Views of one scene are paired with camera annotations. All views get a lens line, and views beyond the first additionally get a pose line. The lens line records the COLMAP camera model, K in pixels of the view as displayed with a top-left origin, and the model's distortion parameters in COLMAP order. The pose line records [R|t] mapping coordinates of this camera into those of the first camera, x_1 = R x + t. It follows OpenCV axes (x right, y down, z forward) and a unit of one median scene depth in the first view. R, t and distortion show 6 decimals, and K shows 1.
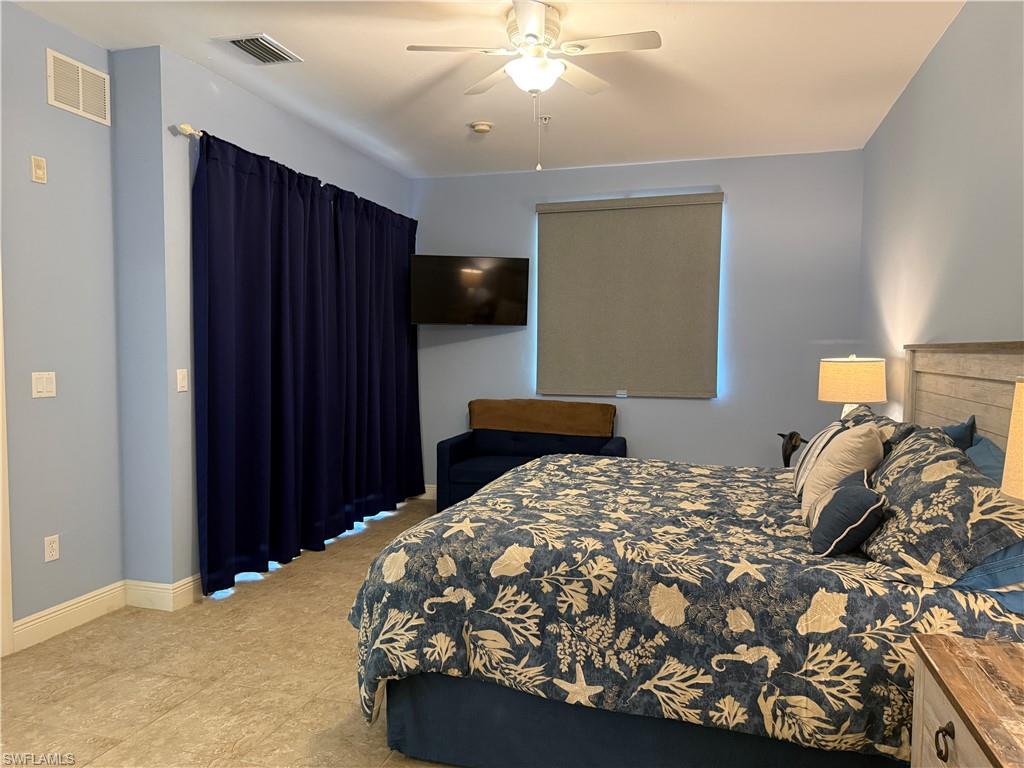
lens RADIAL K [[709.6, 0, 508.4], [0, 709.6, 384.7], [0, 0, 1]] dist [0.106931, -0.164505]
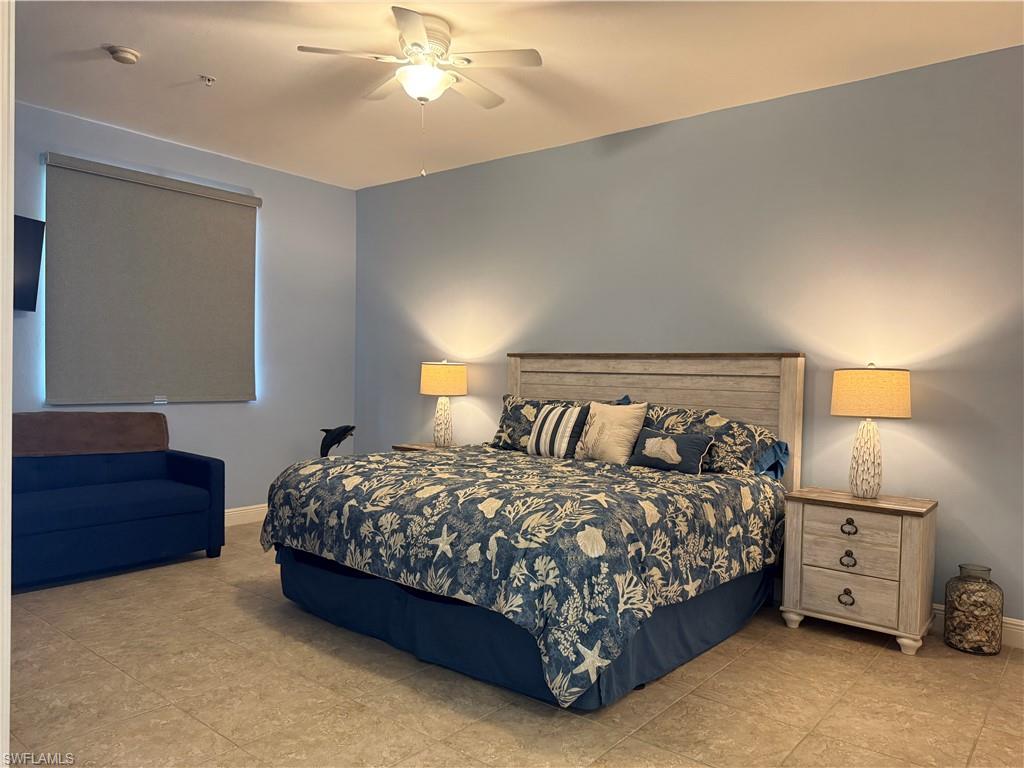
lens RADIAL K [[709.6, 0, 508.4], [0, 709.6, 384.7], [0, 0, 1]] dist [0.106931, -0.164505]
pose [[0.402340, -0.011659, 0.915416, -1.319969], [0.024709, 0.999693, 0.001872, 0.008141], [-0.915157, 0.021866, 0.402504, 0.730268]]
